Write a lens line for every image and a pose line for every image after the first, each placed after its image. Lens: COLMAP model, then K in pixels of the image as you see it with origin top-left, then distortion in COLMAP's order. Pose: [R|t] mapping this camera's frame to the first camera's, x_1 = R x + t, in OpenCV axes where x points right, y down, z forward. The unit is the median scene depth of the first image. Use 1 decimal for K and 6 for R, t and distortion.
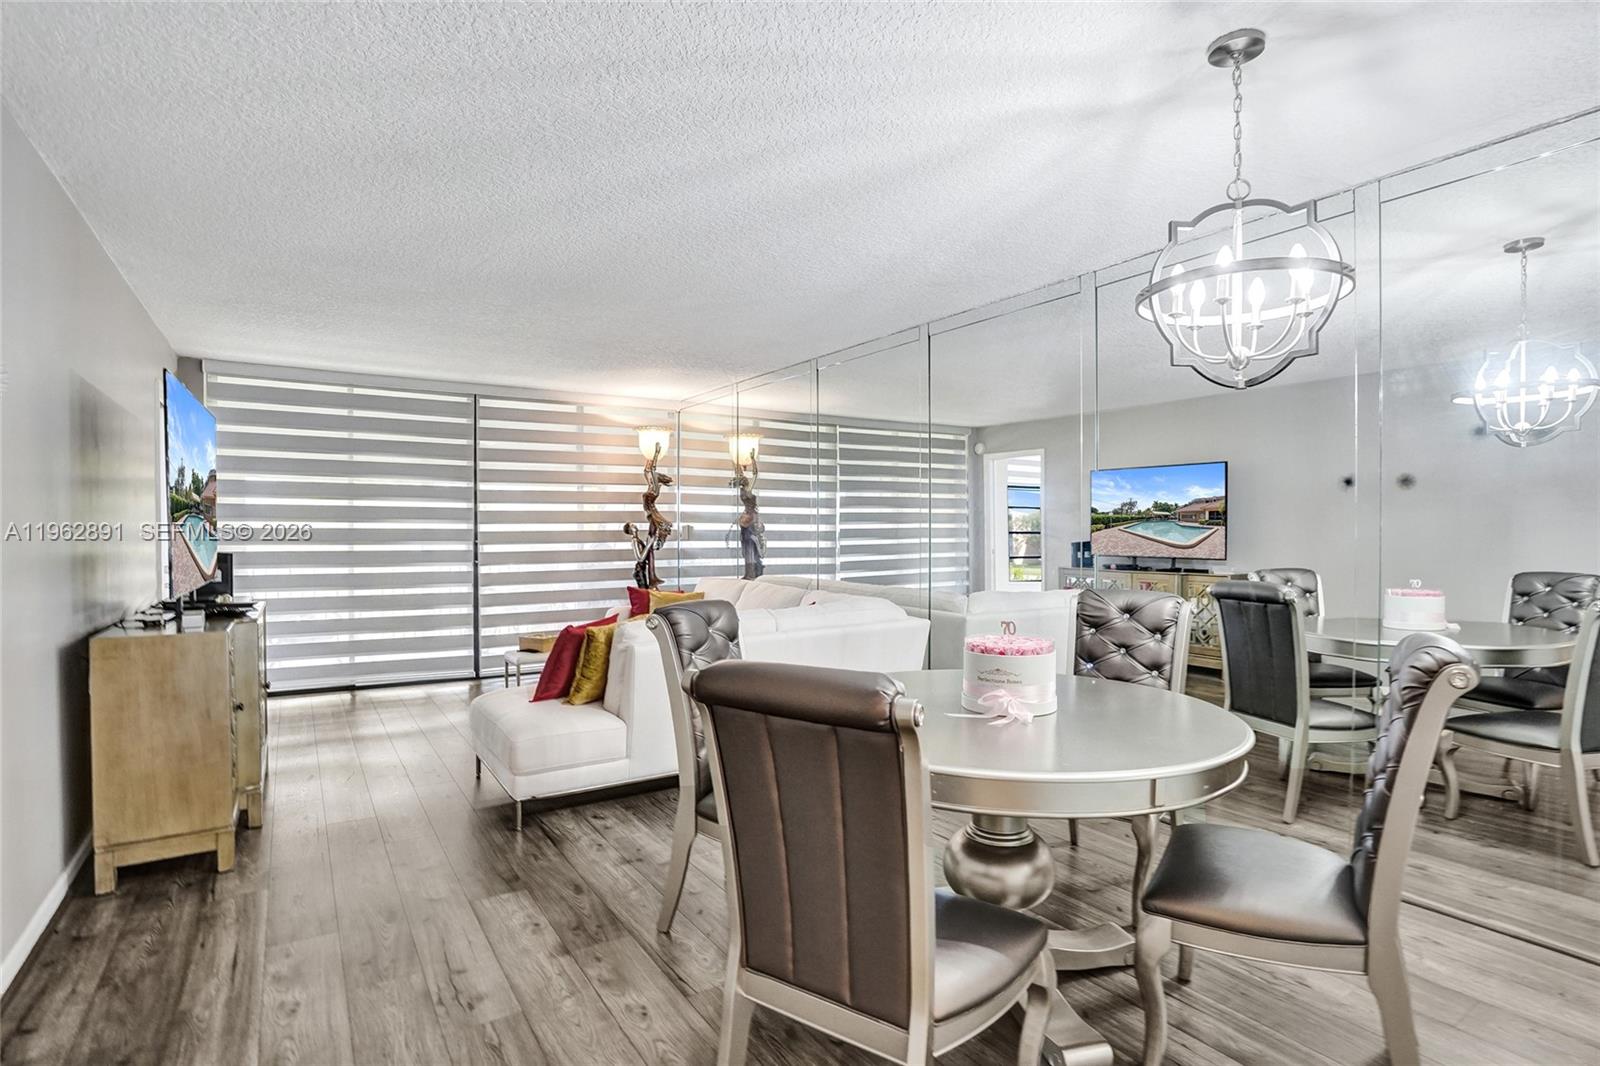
lens RADIAL K [[778.0, 0, 784.0], [0, 778.0, 533.5], [0, 0, 1]] dist [-0.053505, 0.022747]
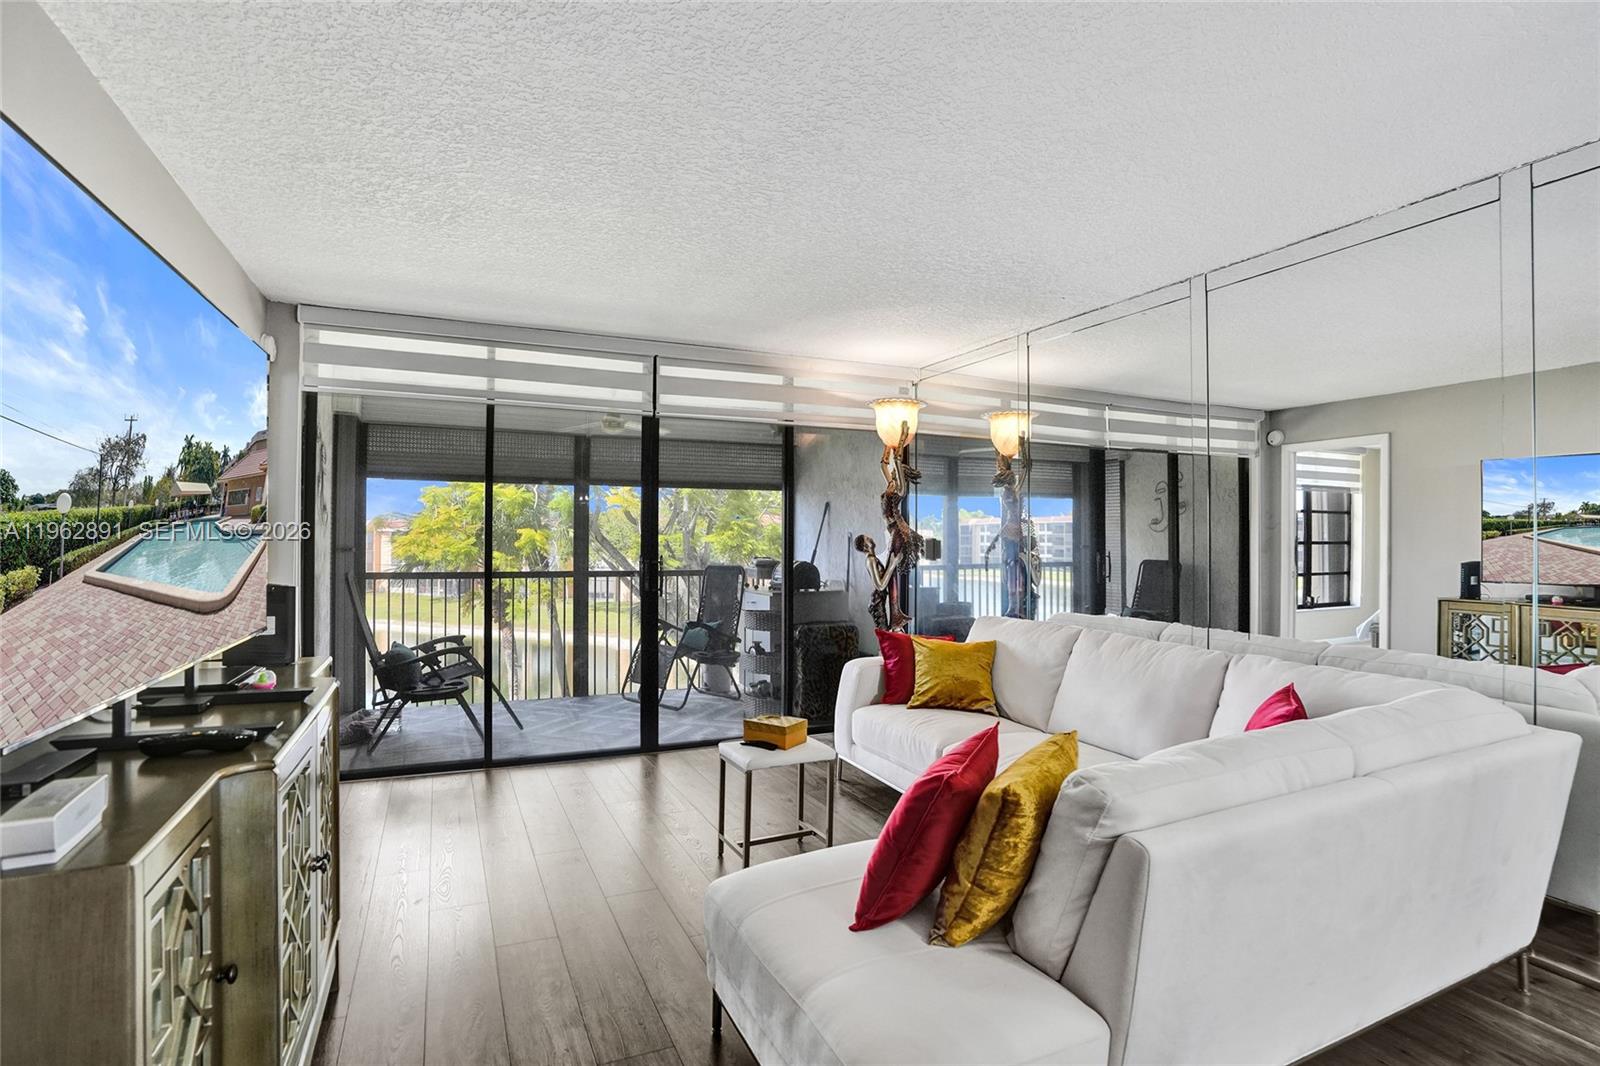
lens RADIAL K [[793.8, 0, 827.2], [0, 793.8, 530.5], [0, 0, 1]] dist [-0.073195, 0.025493]
pose [[0.993372, 0.002522, -0.114914, -0.399195], [-0.004253, 0.999881, -0.014820, -0.016736], [0.114863, 0.015211, 0.993265, 0.734644]]
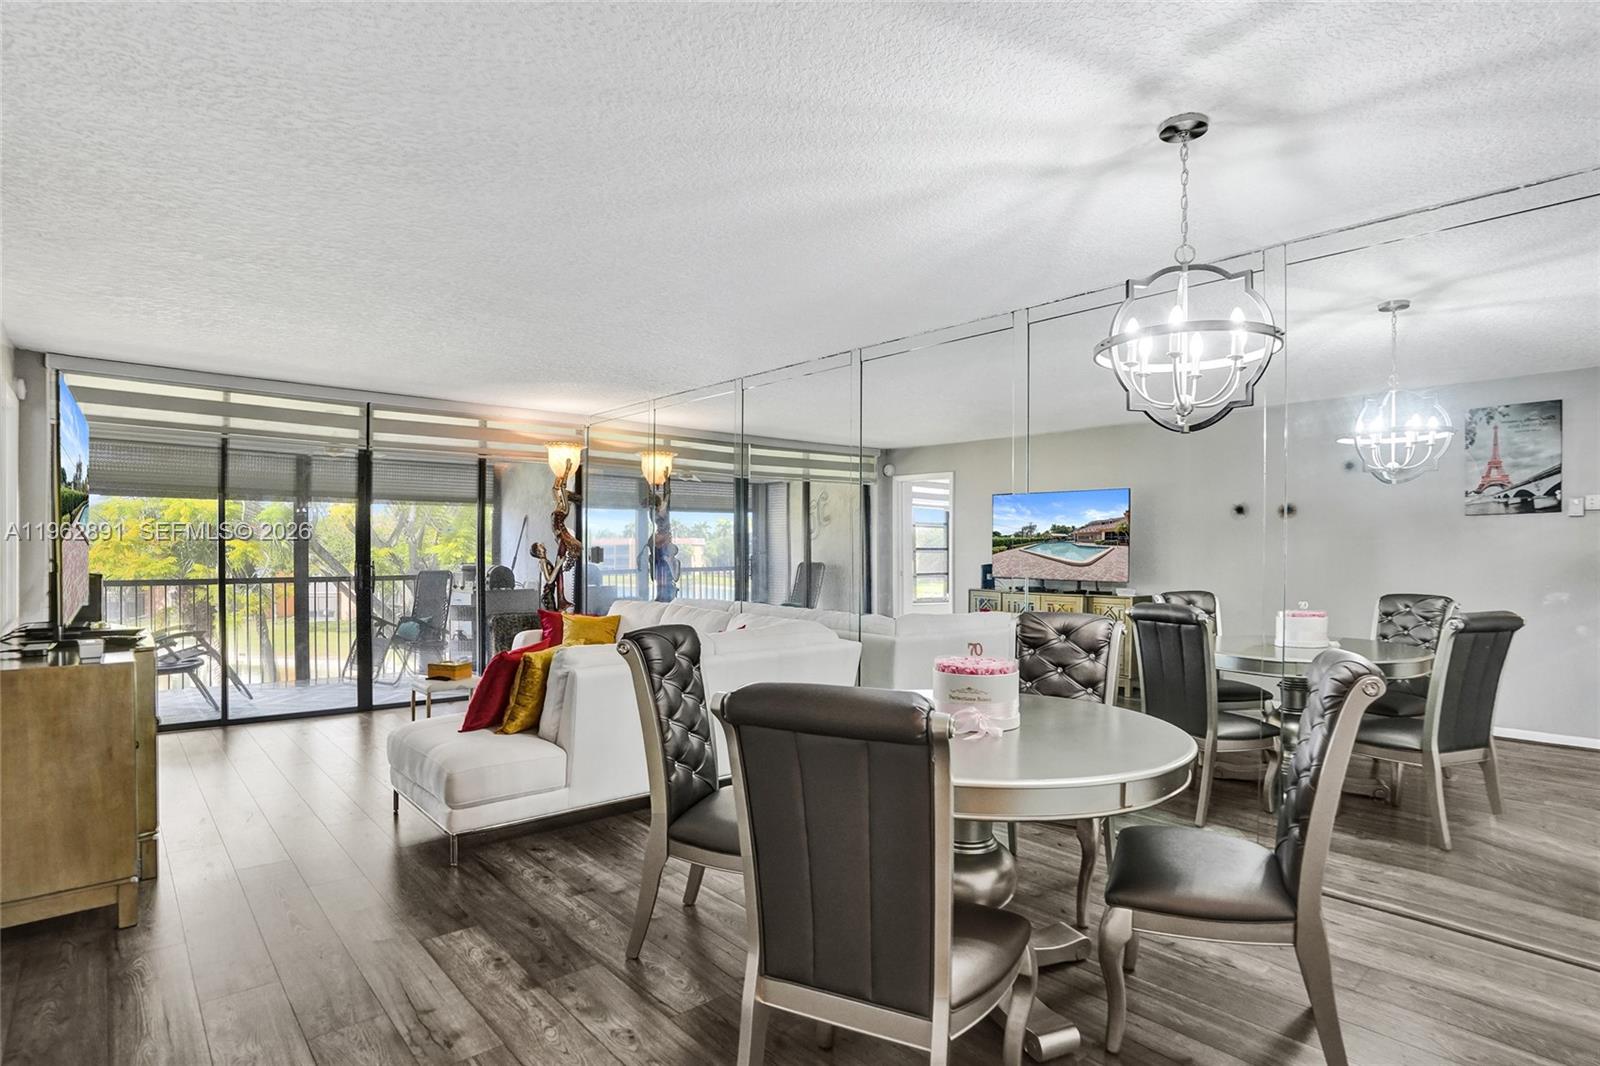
lens RADIAL K [[808.0, 0, 786.7], [0, 808.0, 549.7], [0, 0, 1]] dist [-0.054678, 0.025439]
pose [[0.990049, 0.006227, 0.140586, -0.094495], [-0.005654, 0.999974, -0.004476, -0.006442], [-0.140610, 0.003636, 0.990058, -0.046984]]
